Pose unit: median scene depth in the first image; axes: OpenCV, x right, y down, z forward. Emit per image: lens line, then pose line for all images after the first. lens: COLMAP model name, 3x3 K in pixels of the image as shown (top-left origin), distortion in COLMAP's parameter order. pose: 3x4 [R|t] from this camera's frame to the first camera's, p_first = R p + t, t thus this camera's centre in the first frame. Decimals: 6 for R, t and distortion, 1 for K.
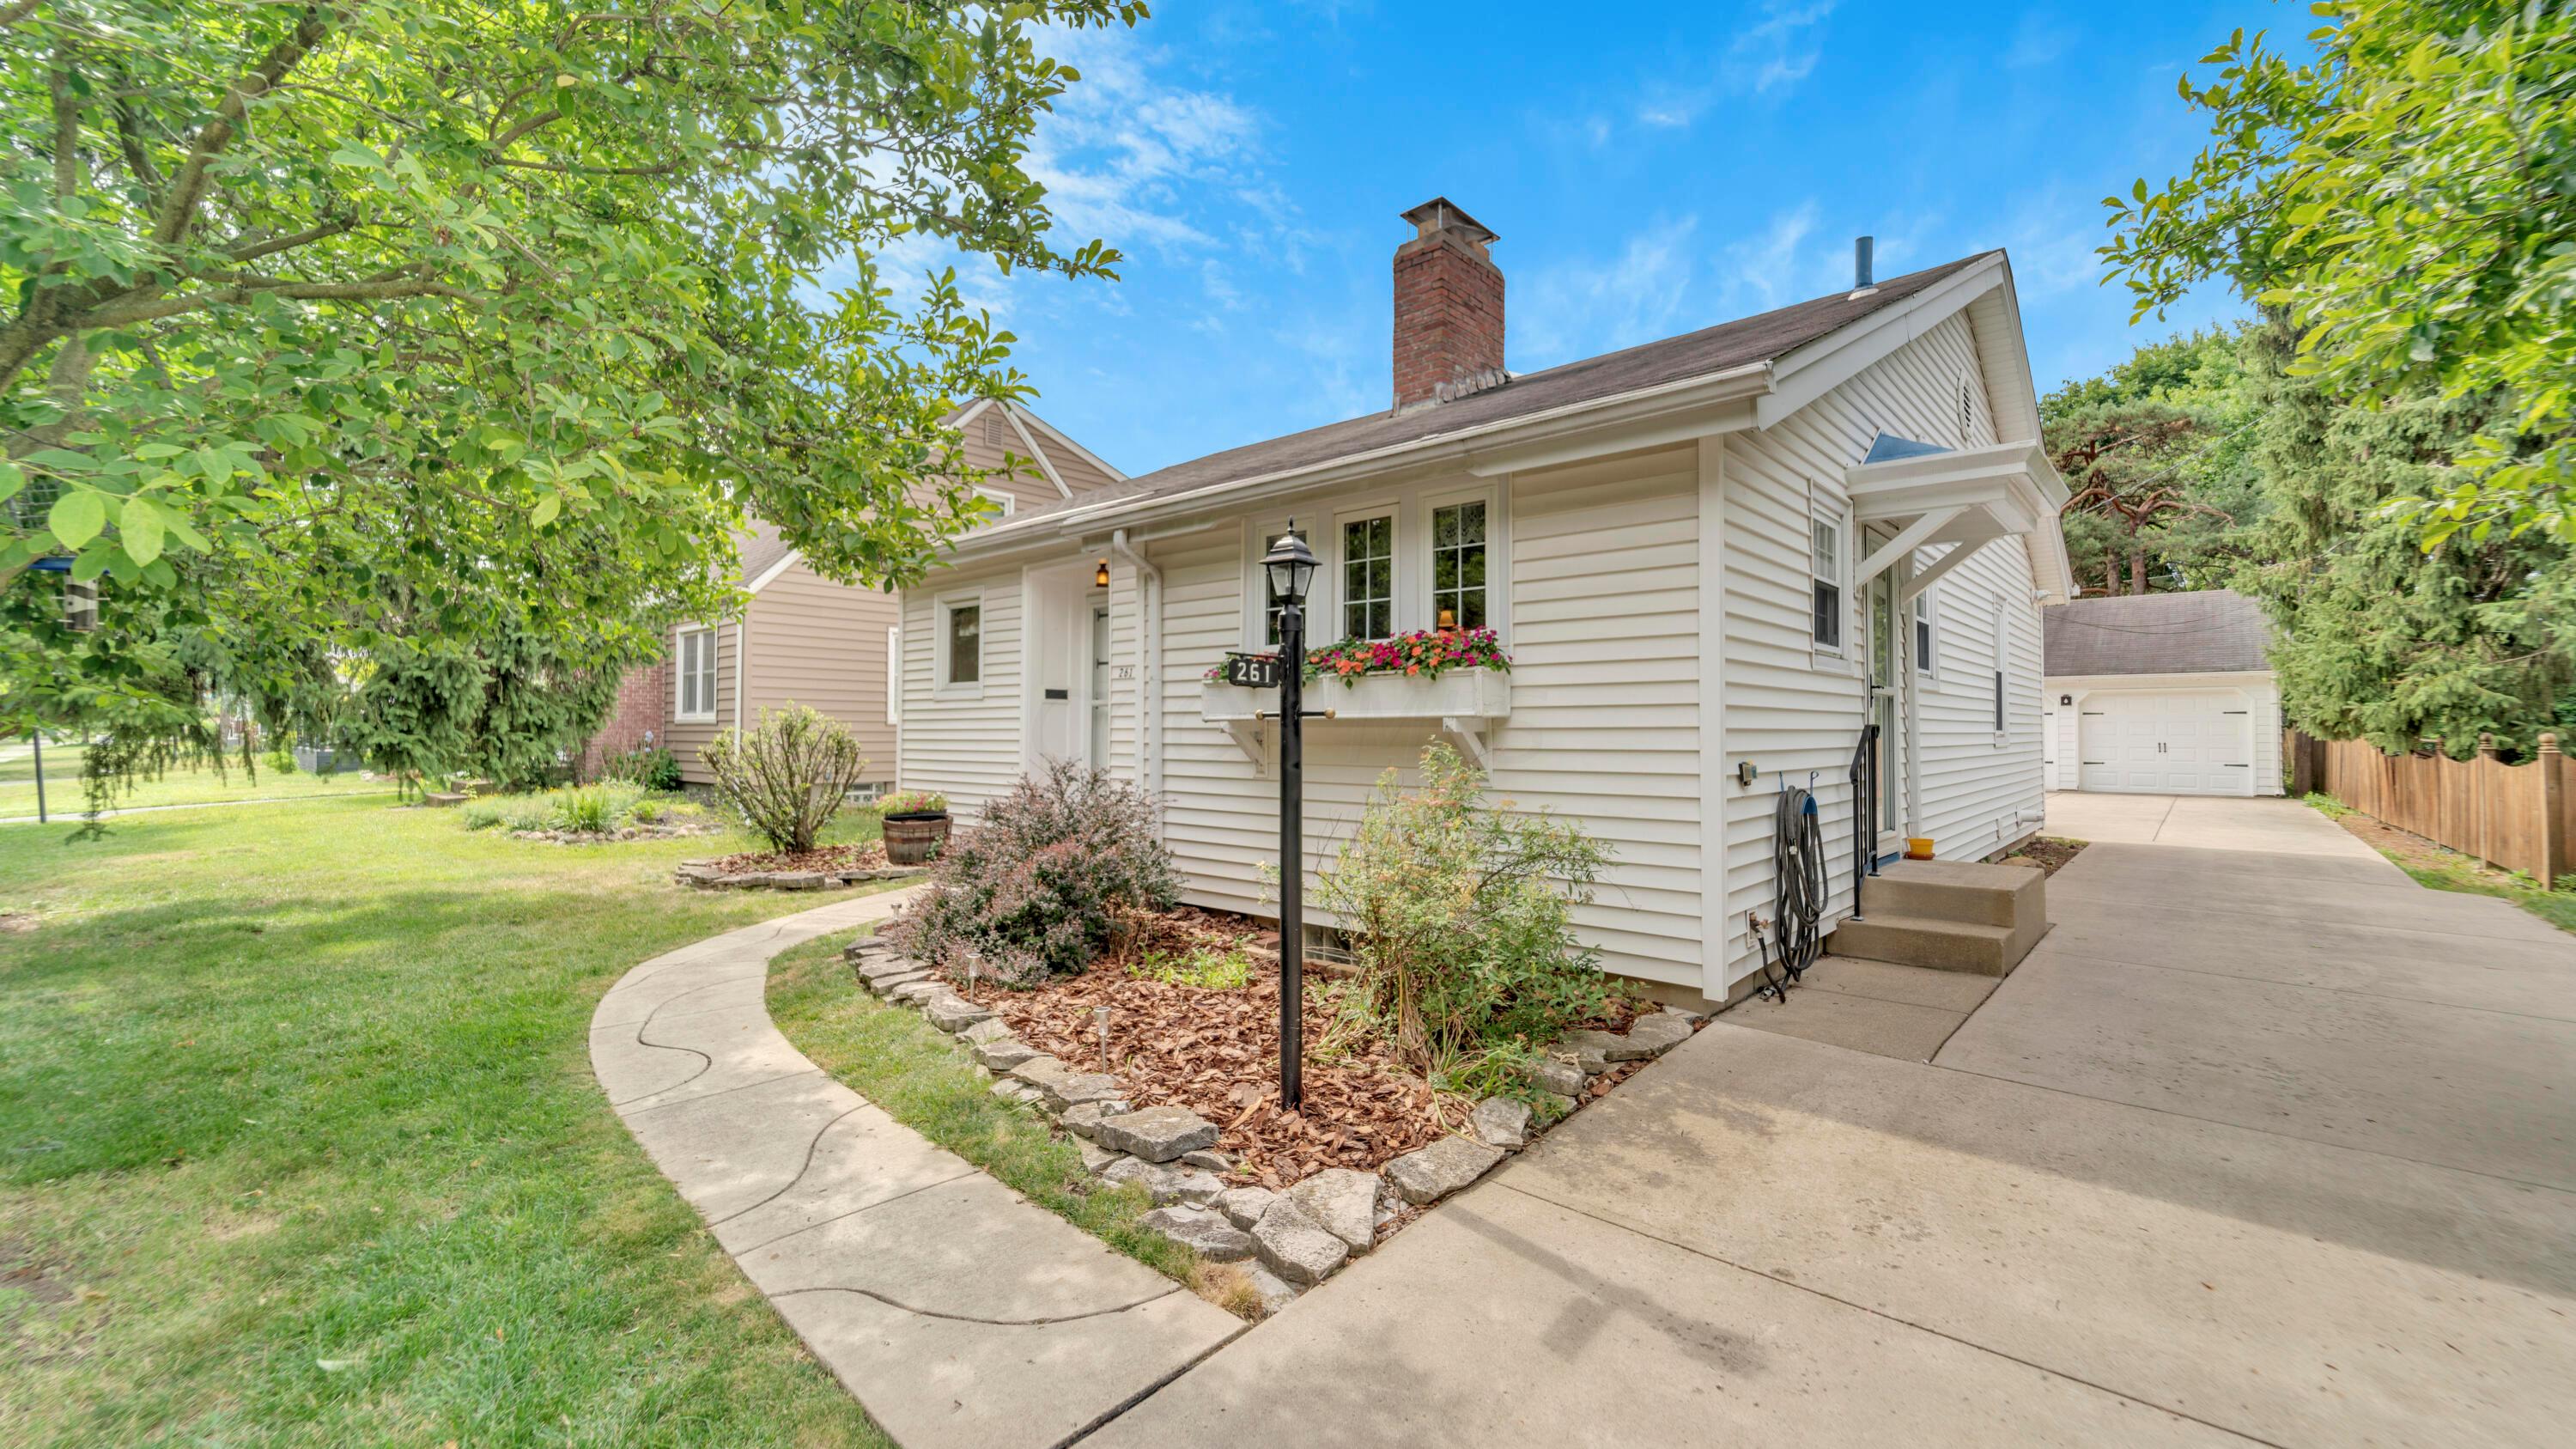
lens RADIAL K [[1053.2, 0, 1287.2], [0, 1053.2, 711.6], [0, 0, 1]] dist [-0.010759, -0.000056]
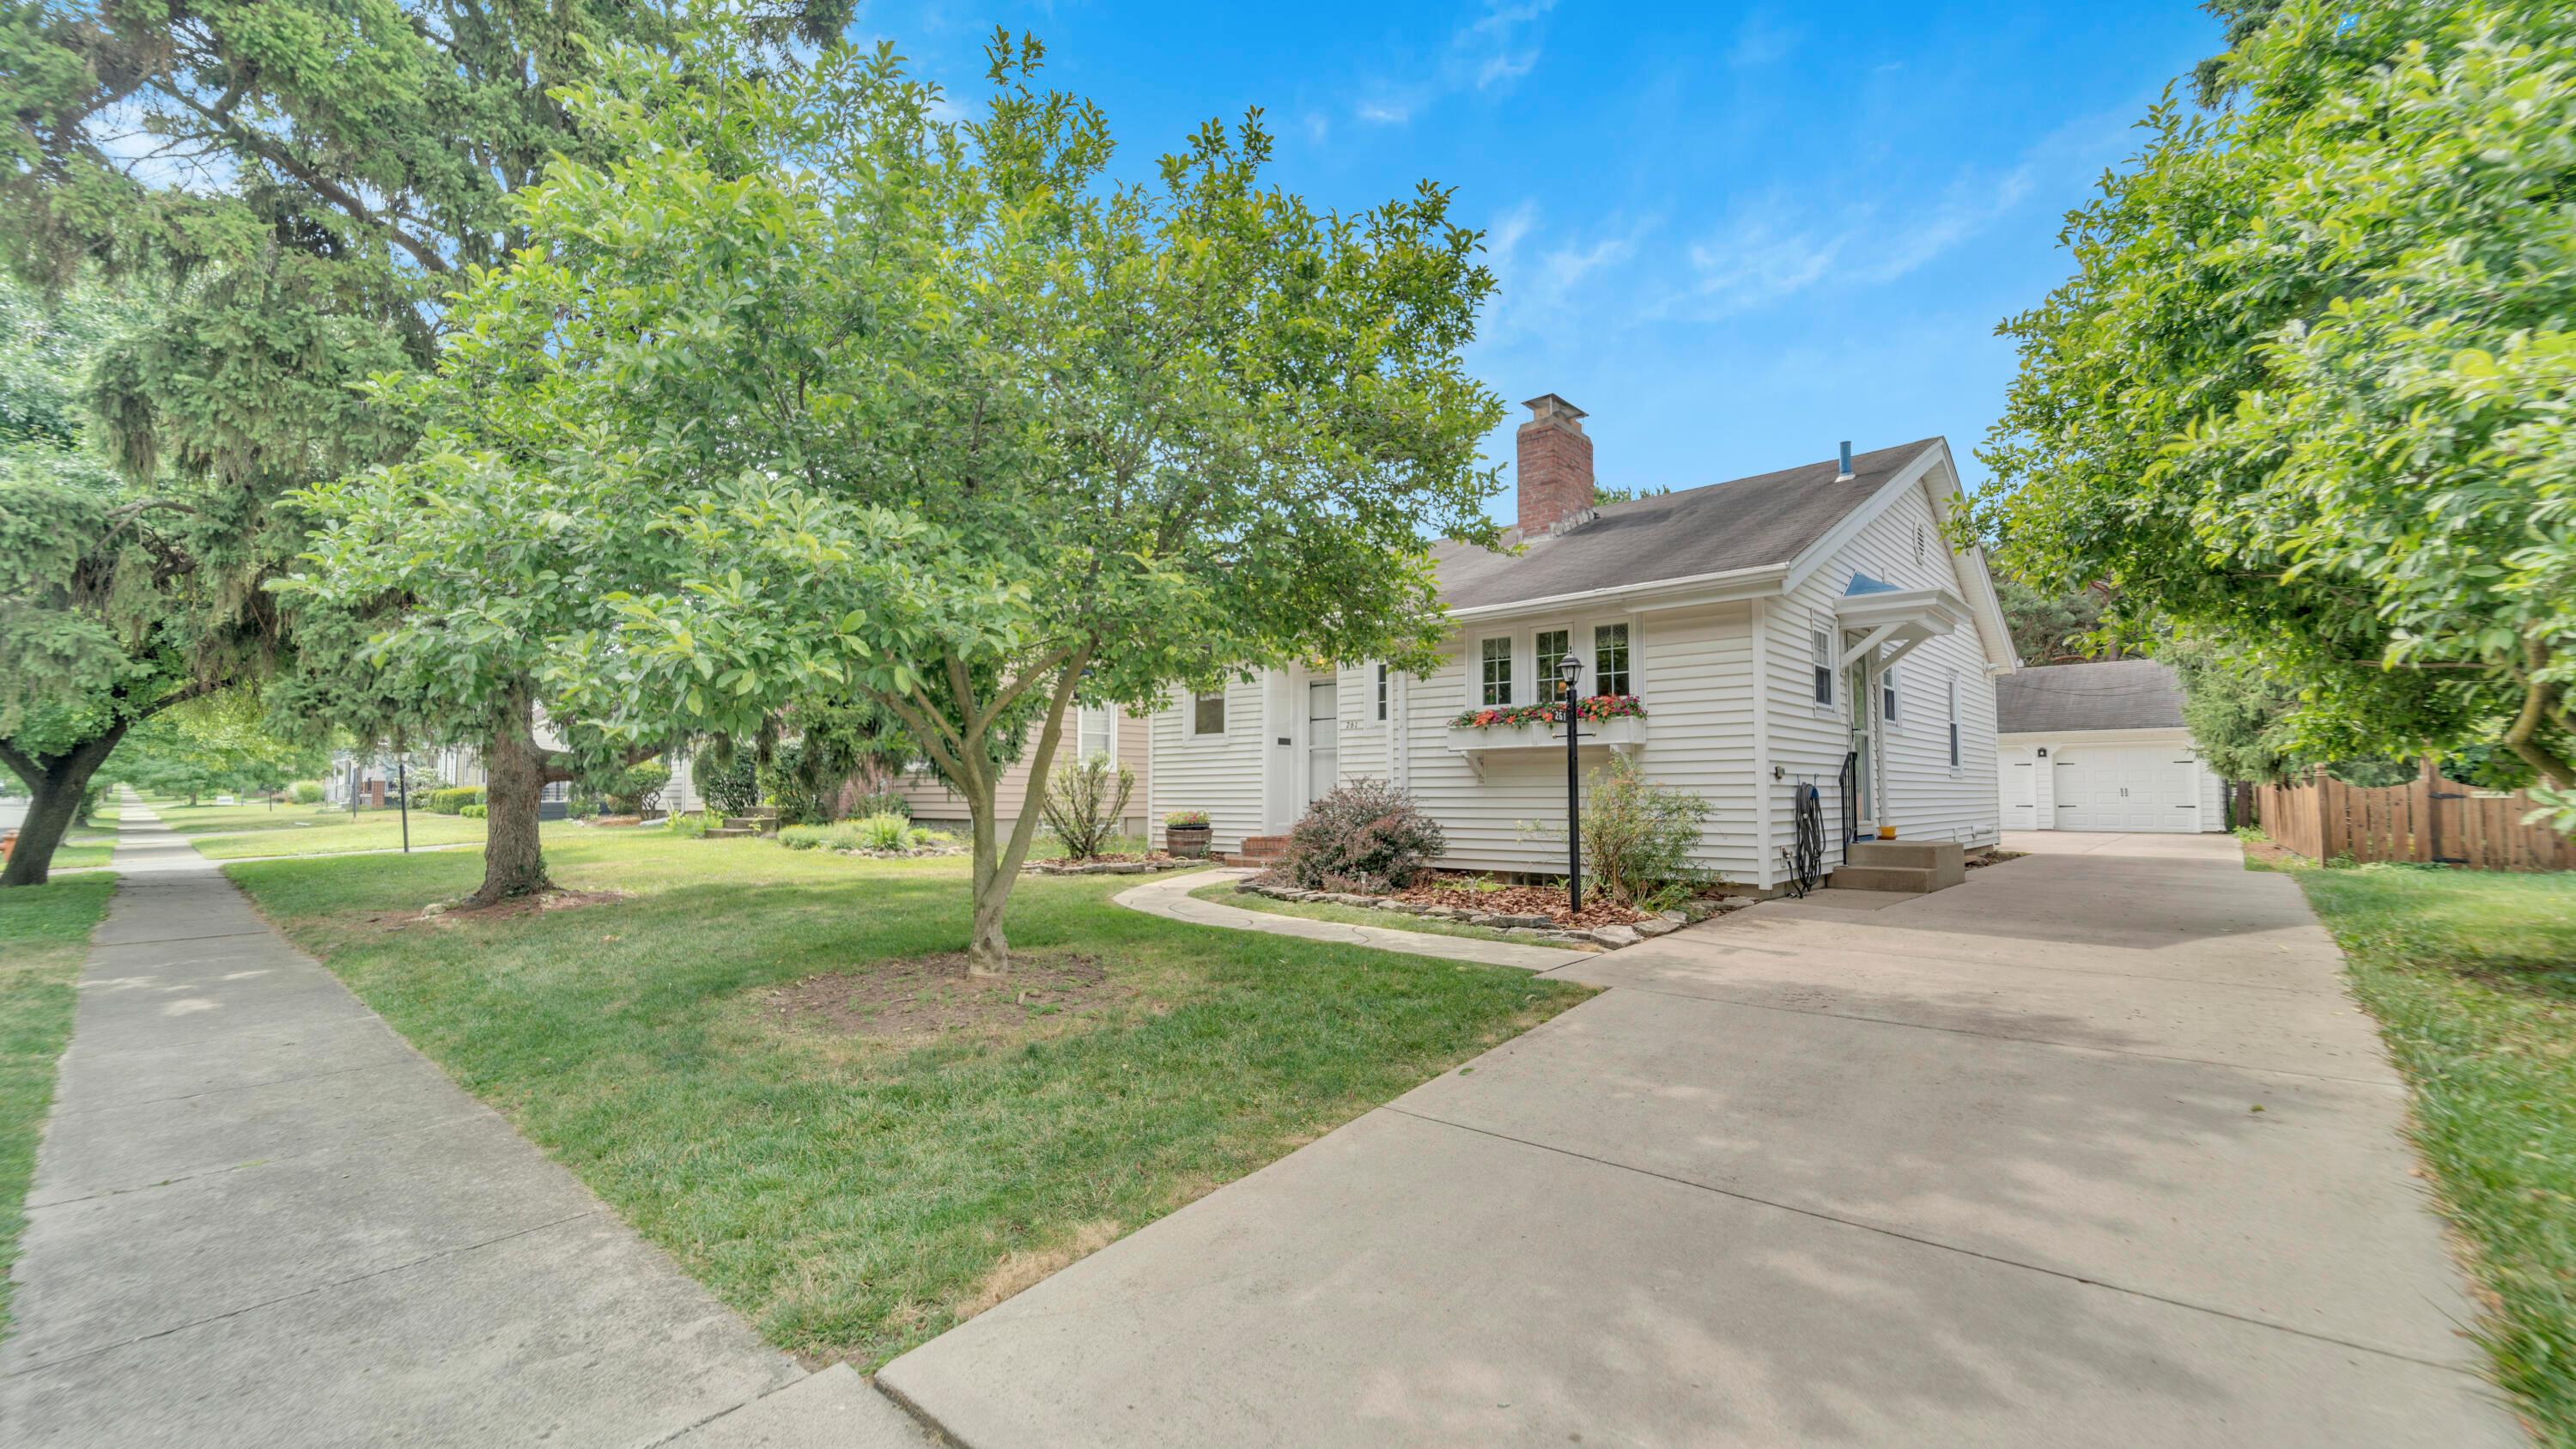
lens RADIAL K [[1053.2, 0, 1287.5], [0, 1053.2, 742.5], [0, 0, 1]] dist [-0.010759, -0.000056]
pose [[0.999930, -0.003222, -0.011413, -0.288264], [0.002856, 0.999483, -0.032019, 0.044076], [0.011511, 0.031984, 0.999422, -0.608714]]
